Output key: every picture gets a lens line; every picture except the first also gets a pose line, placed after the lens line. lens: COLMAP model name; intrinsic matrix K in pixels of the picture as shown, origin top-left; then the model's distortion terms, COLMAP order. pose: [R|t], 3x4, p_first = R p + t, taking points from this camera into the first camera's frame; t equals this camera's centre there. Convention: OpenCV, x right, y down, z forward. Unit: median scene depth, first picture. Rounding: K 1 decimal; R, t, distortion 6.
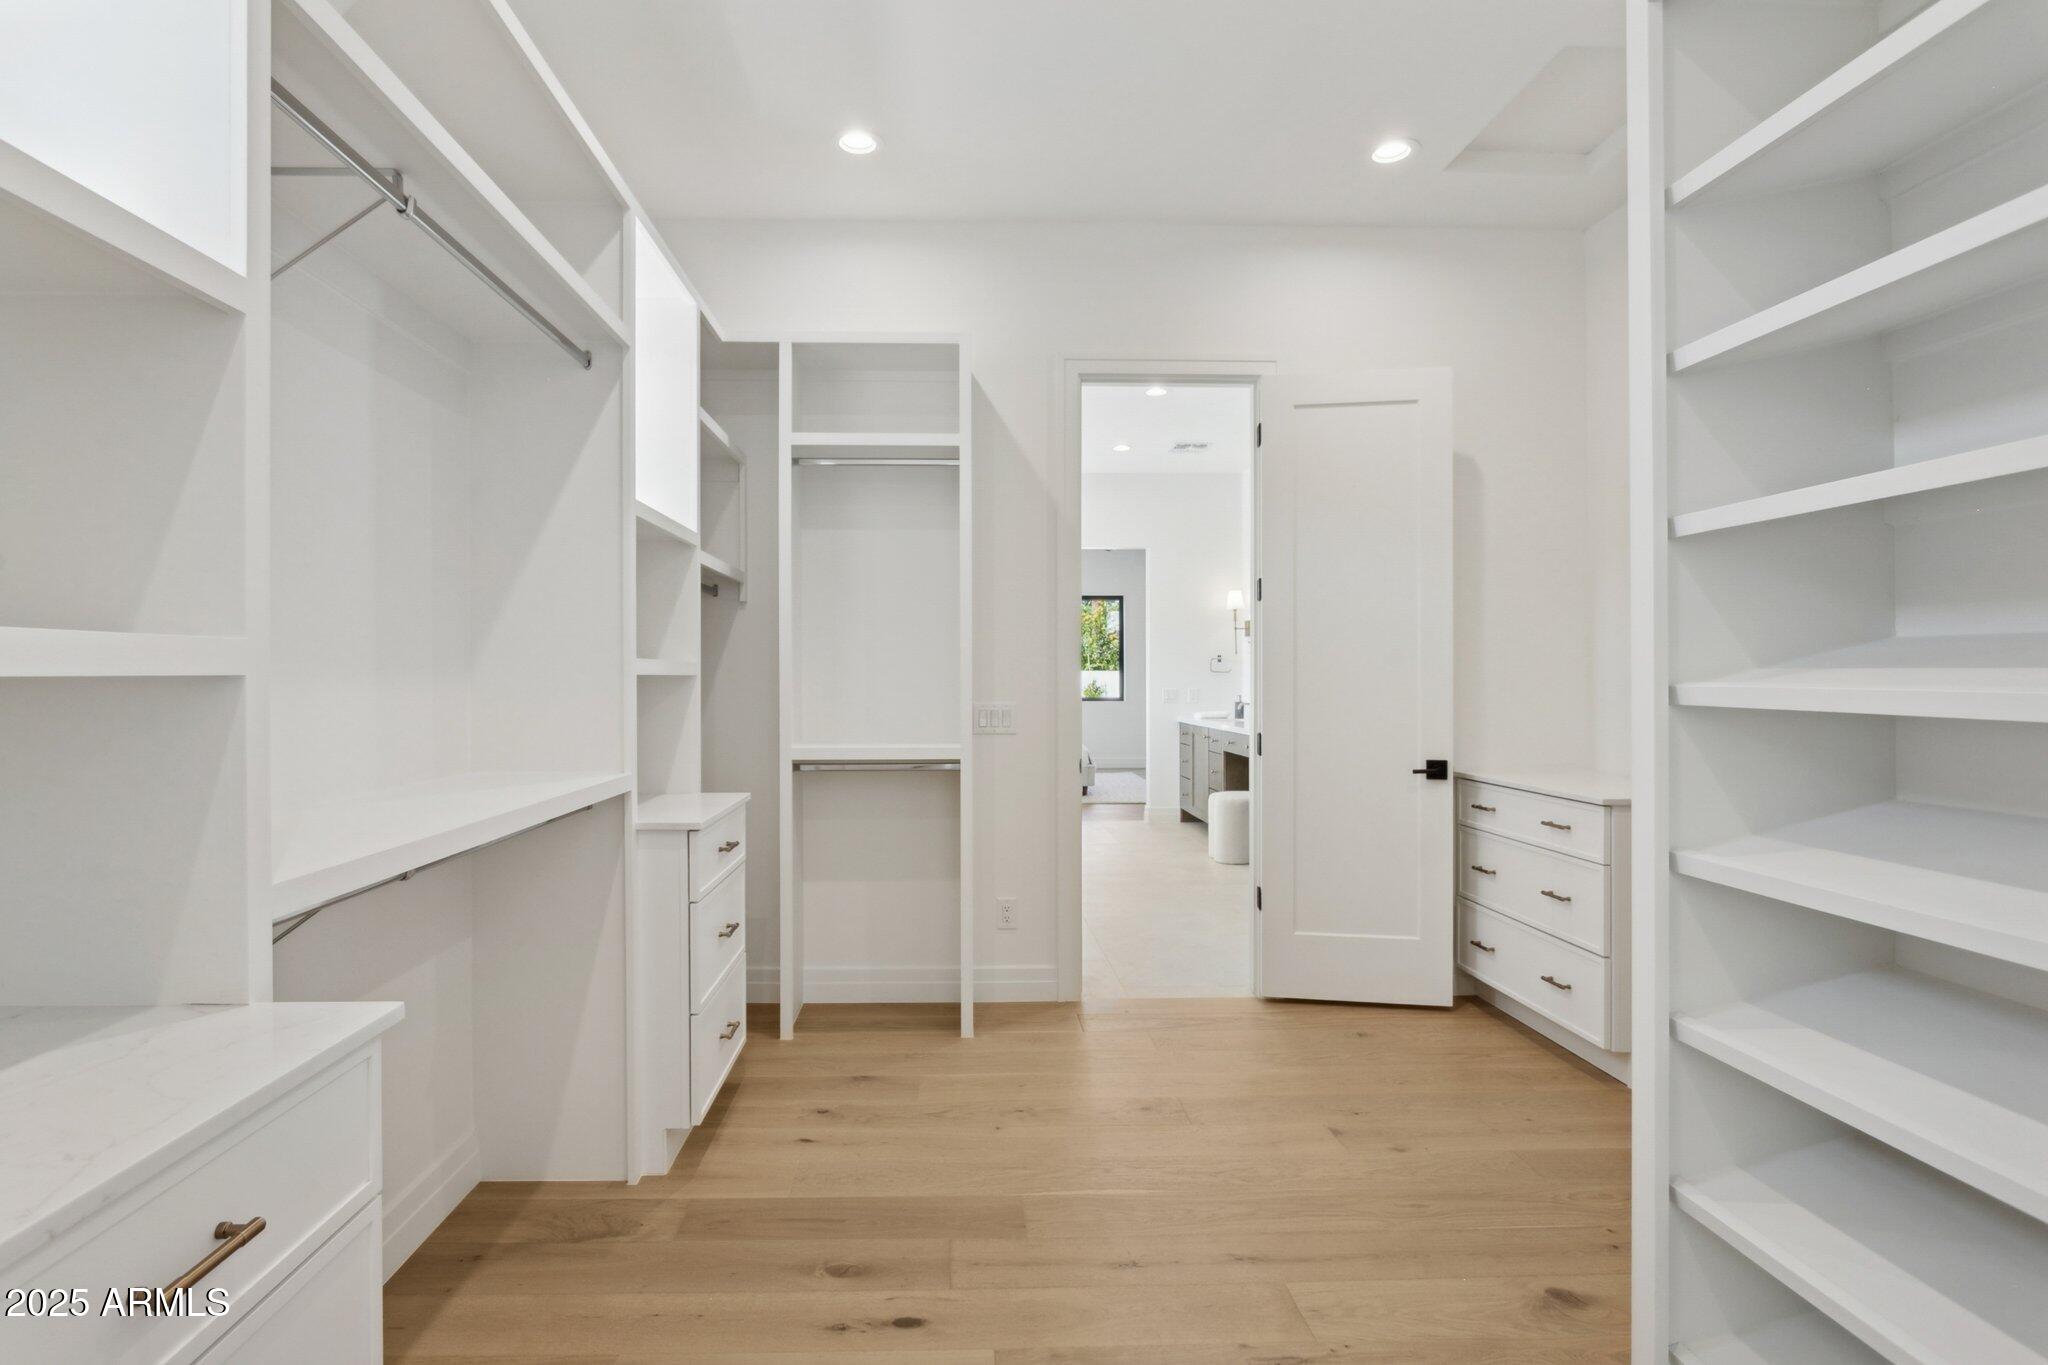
lens RADIAL K [[1006.7, 0, 1024.0], [0, 1006.7, 682.5], [0, 0, 1]] dist [-0.017903, 0.007988]
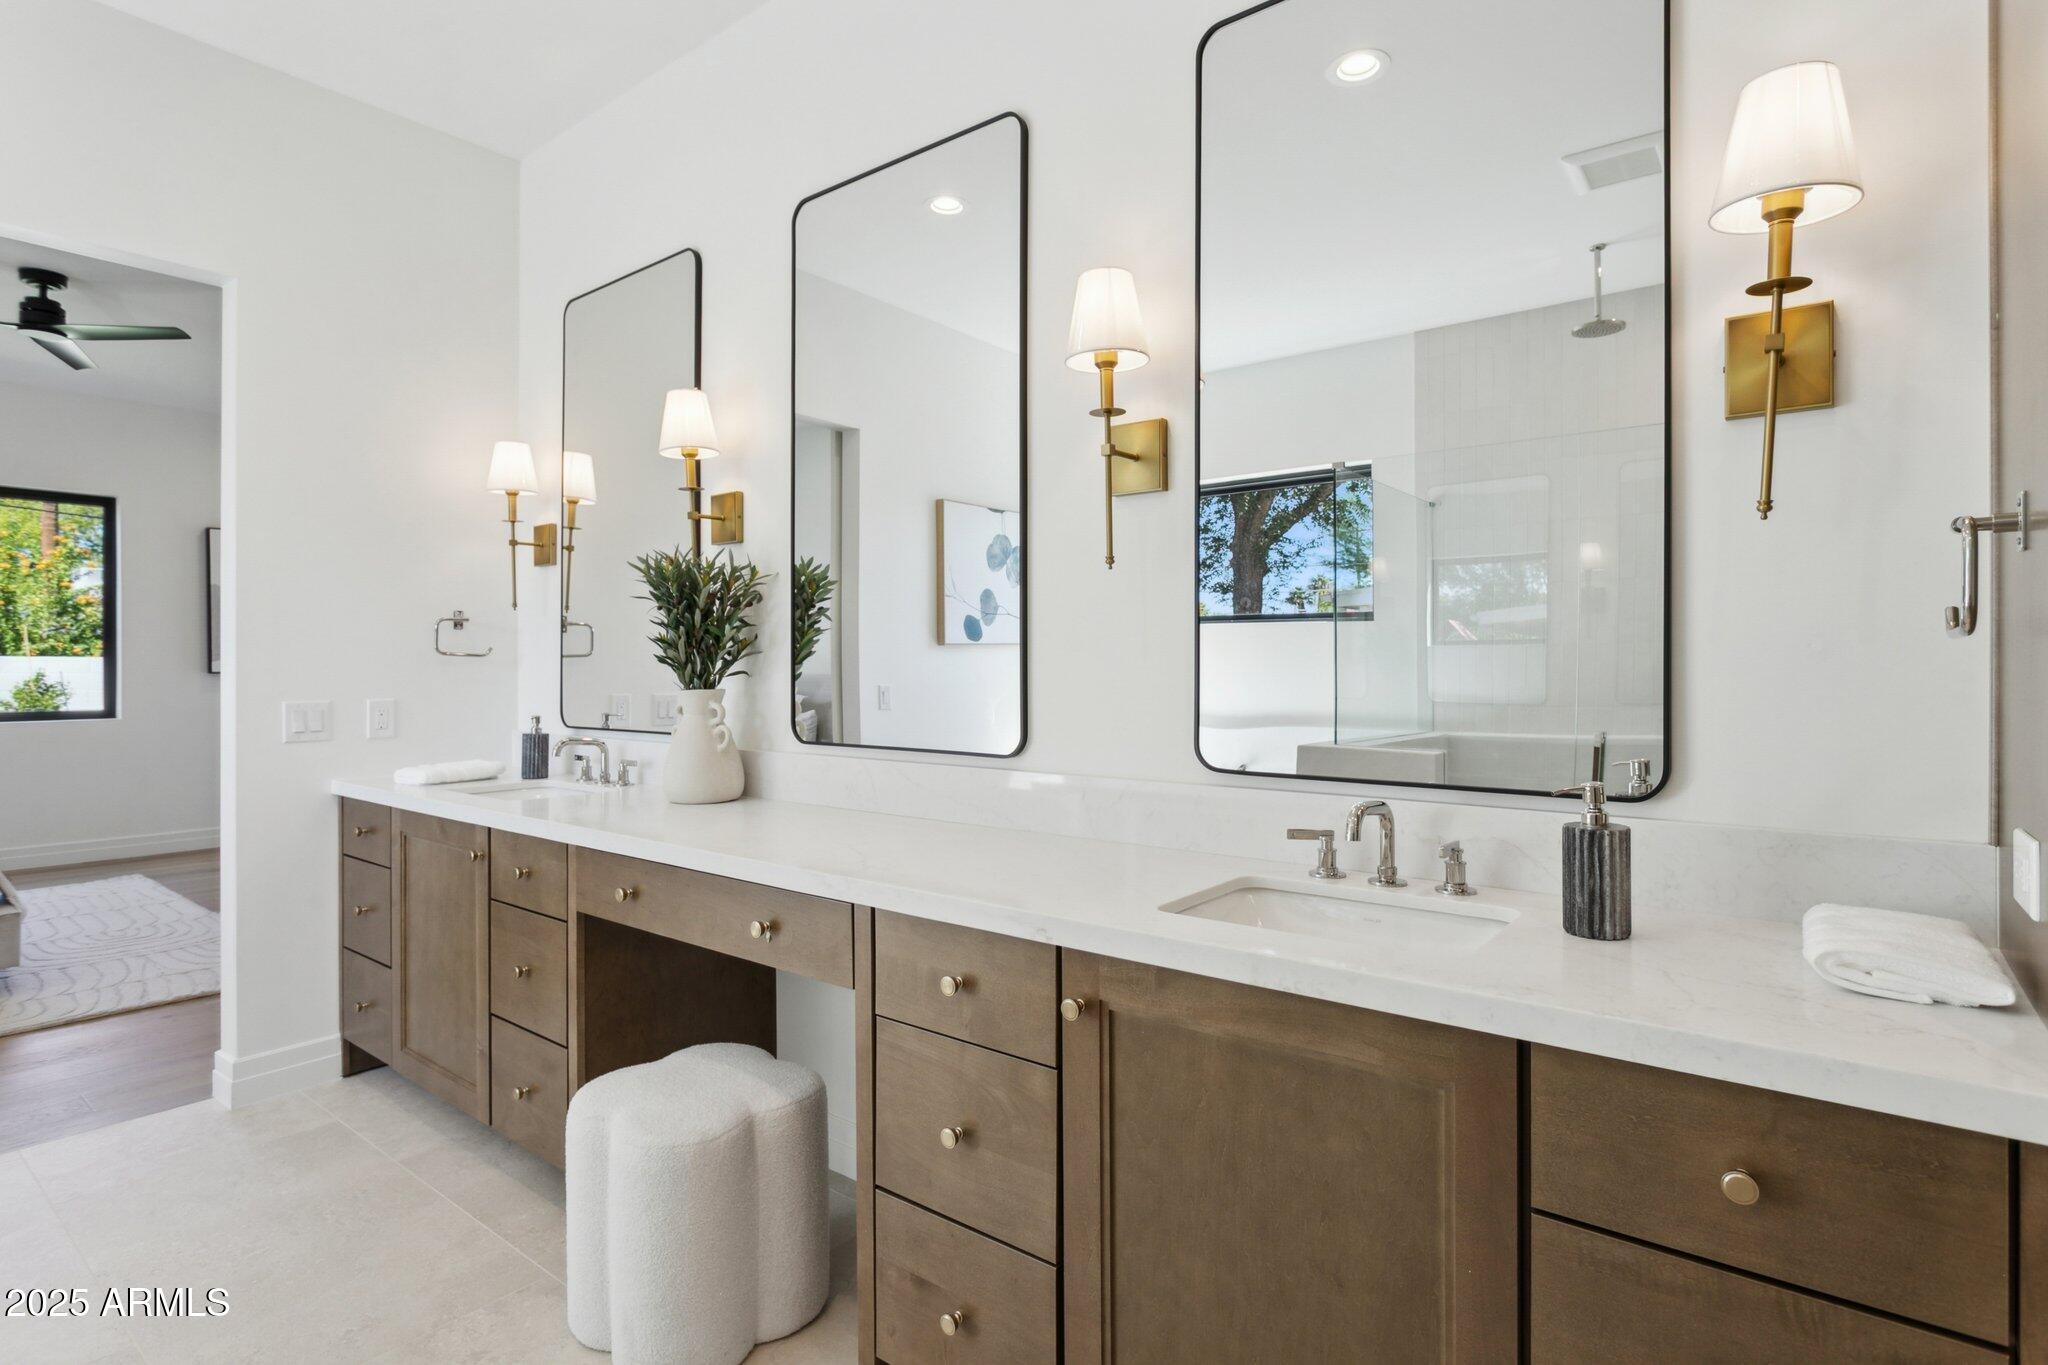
lens RADIAL K [[1006.7, 0, 1024.0], [0, 1006.7, 682.5], [0, 0, 1]] dist [-0.017903, 0.007988]
pose [[0.666860, -0.003426, 0.745175, 0.053862], [0.000081, 0.999990, 0.004526, -0.002010], [-0.745183, -0.002958, 0.666854, 0.586260]]
